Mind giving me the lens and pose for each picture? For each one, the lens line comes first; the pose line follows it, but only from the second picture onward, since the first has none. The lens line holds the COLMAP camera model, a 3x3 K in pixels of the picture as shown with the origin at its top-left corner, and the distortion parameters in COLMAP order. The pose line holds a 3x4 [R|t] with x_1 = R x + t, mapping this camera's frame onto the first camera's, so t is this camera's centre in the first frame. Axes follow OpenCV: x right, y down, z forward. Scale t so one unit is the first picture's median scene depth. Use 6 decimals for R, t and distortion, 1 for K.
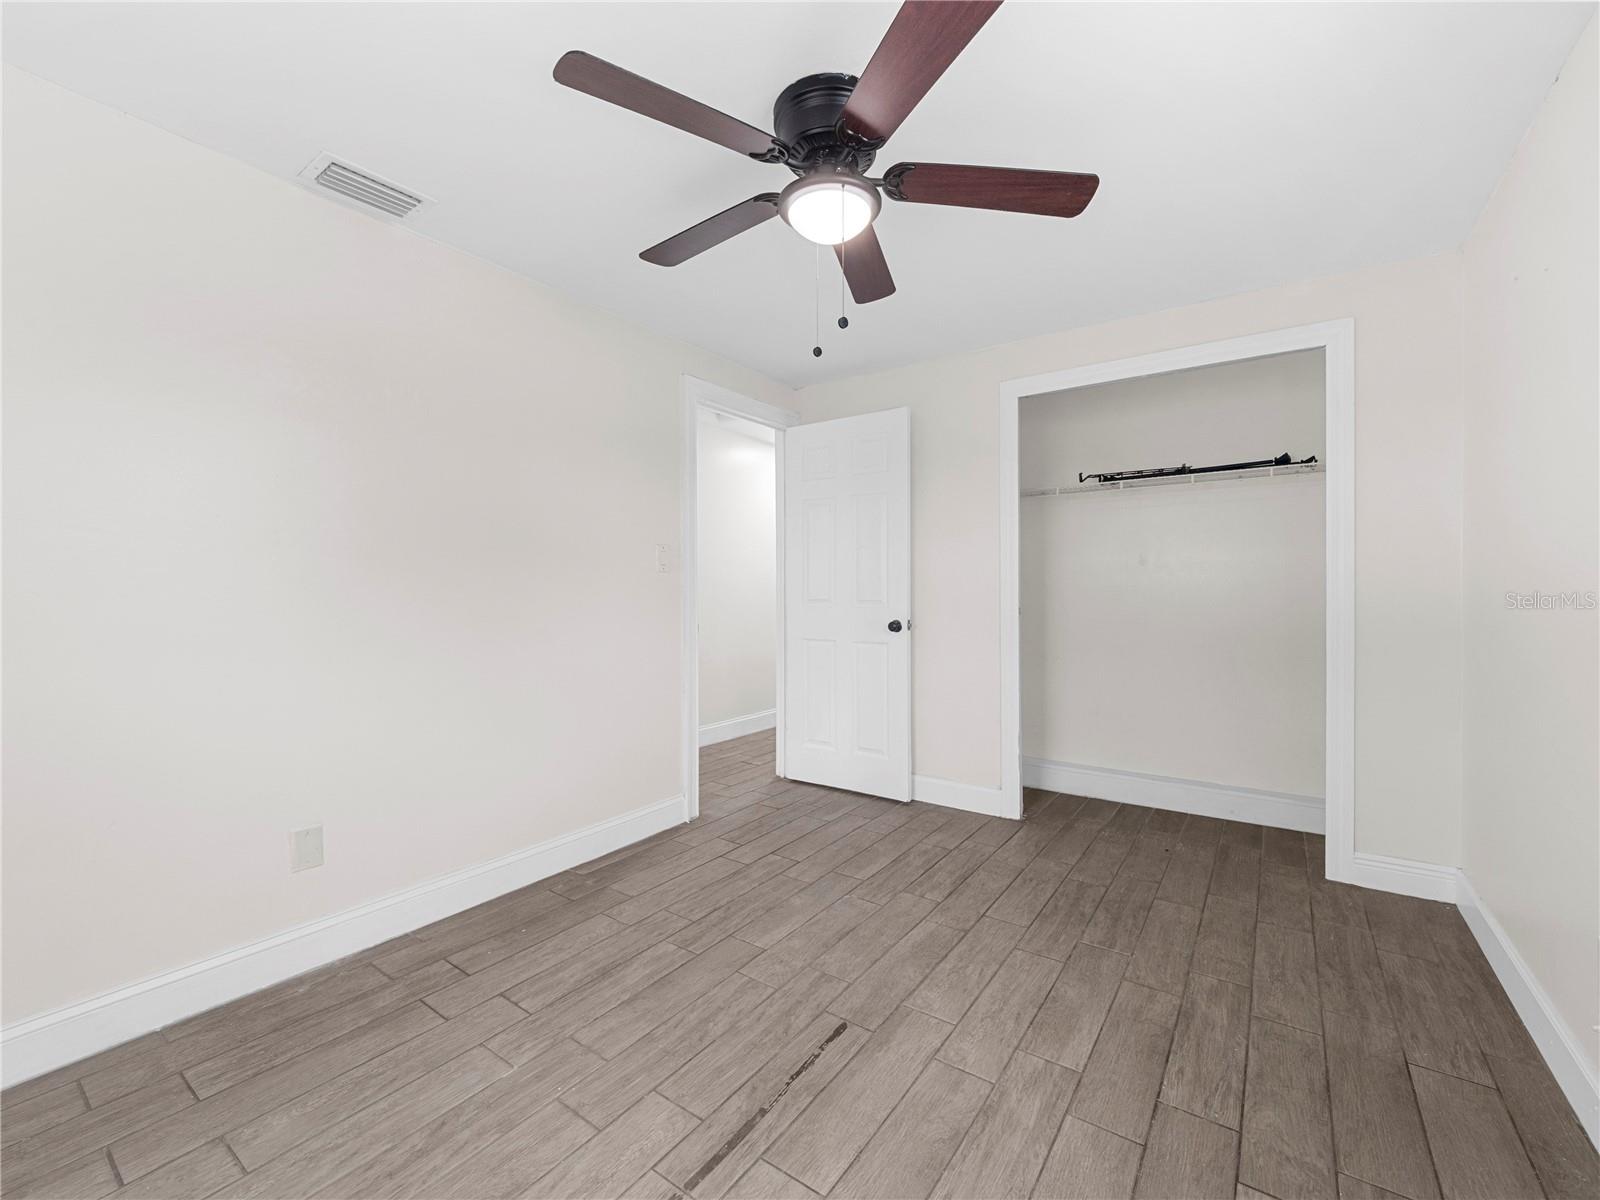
lens RADIAL K [[667.8, 0, 798.9], [0, 667.8, 584.9], [0, 0, 1]] dist [-0.008343, -0.002919]
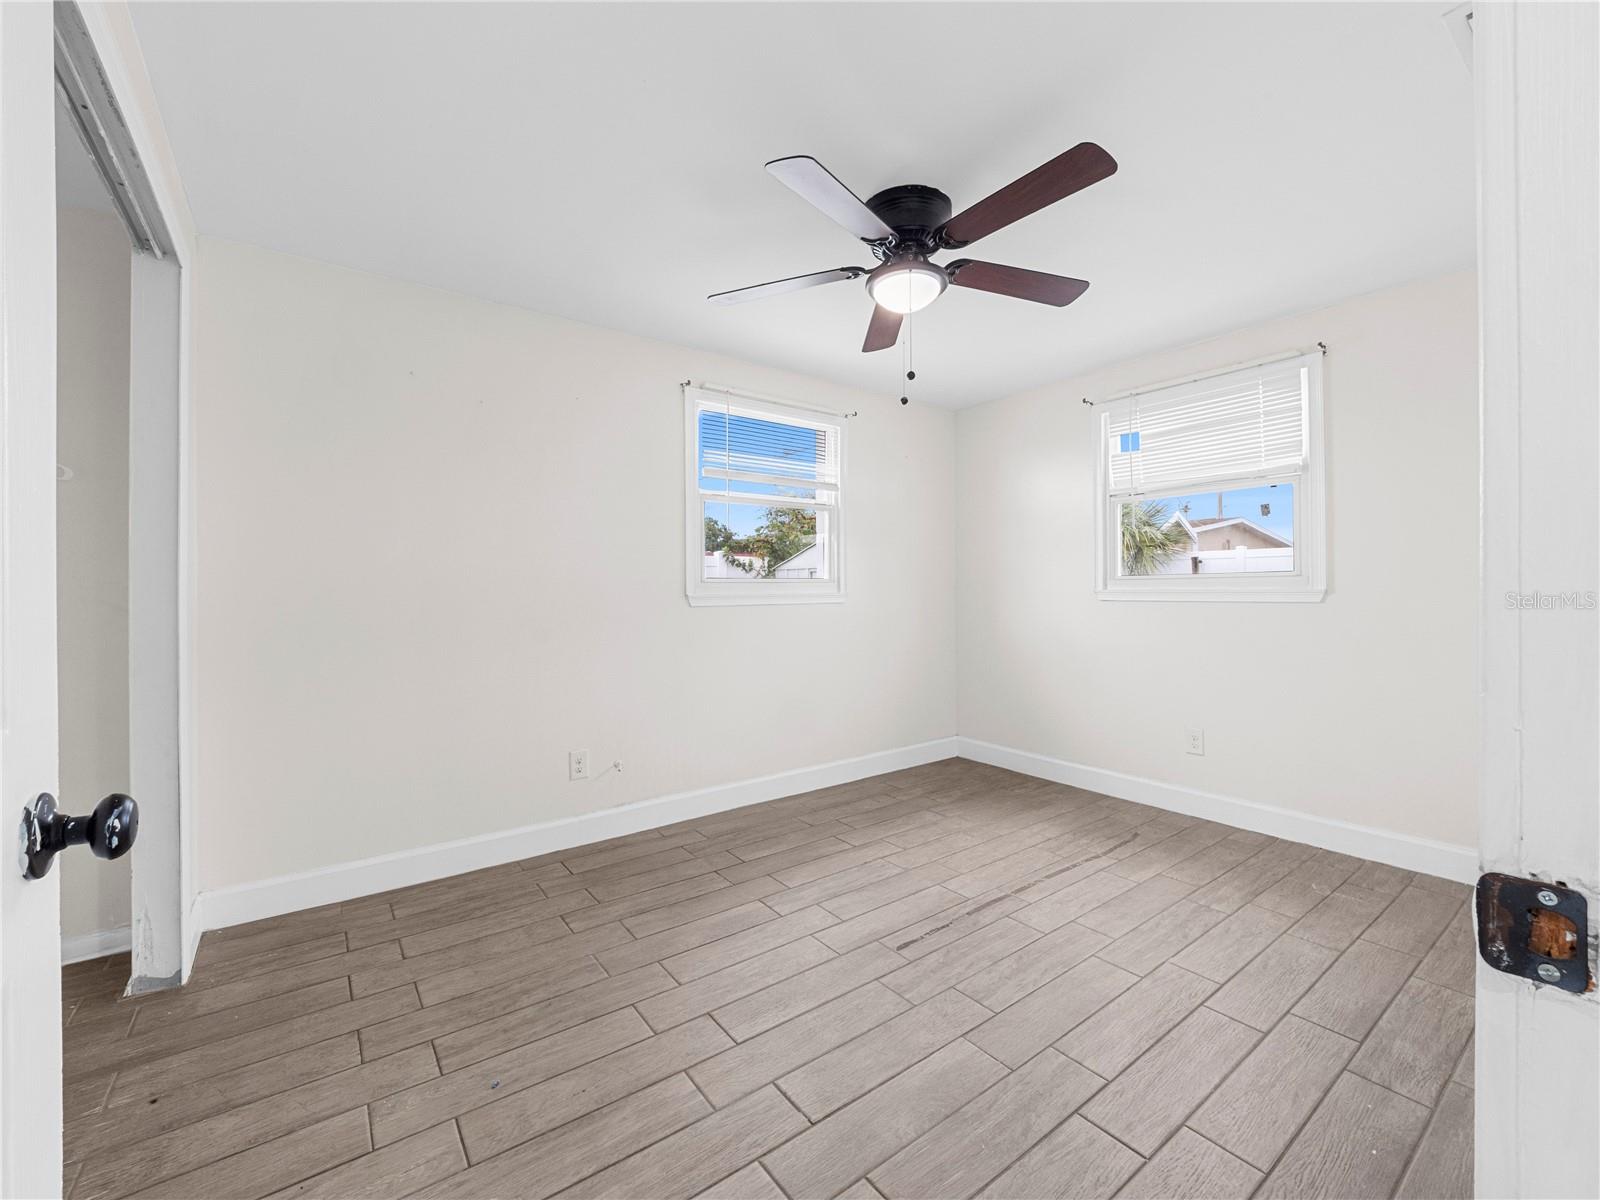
lens RADIAL K [[667.8, 0, 798.9], [0, 667.8, 584.9], [0, 0, 1]] dist [-0.008343, -0.002919]
pose [[-0.952147, 0.012284, 0.305395, -0.121110], [0.008057, 0.999854, -0.015098, 0.015162], [-0.305535, -0.011915, -0.952106, 1.963024]]
